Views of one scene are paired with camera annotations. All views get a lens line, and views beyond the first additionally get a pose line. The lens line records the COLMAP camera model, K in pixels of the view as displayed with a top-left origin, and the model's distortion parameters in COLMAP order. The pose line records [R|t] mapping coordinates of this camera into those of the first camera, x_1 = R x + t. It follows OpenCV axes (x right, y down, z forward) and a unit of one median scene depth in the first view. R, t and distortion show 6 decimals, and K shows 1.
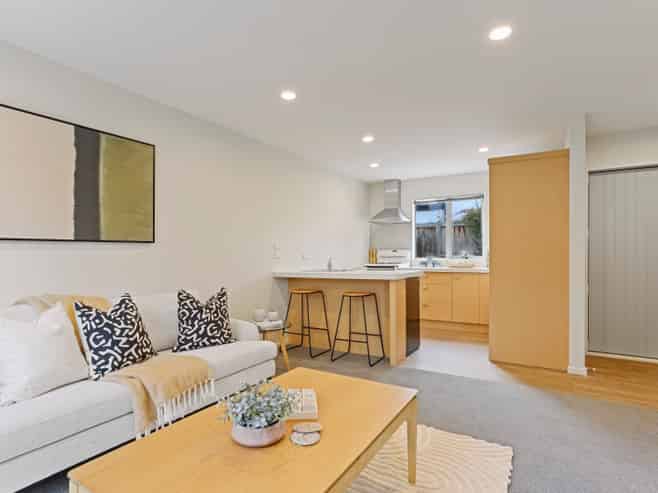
lens RADIAL K [[379.8, 0, 327.4], [0, 379.8, 252.7], [0, 0, 1]] dist [-0.022070, 0.000221]
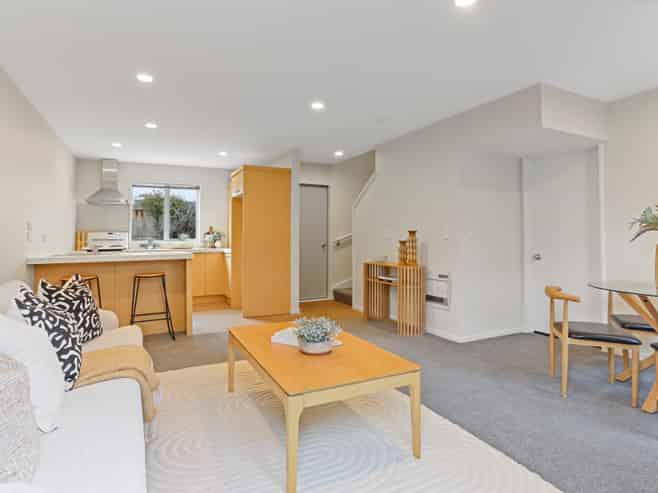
lens RADIAL K [[379.8, 0, 320.4], [0, 379.8, 231.2], [0, 0, 1]] dist [-0.022070, 0.000221]
pose [[0.543671, 0.013062, 0.839197, -0.761473], [-0.000593, 0.999885, -0.015180, 0.008268], [-0.839298, 0.007755, 0.543616, 0.081369]]
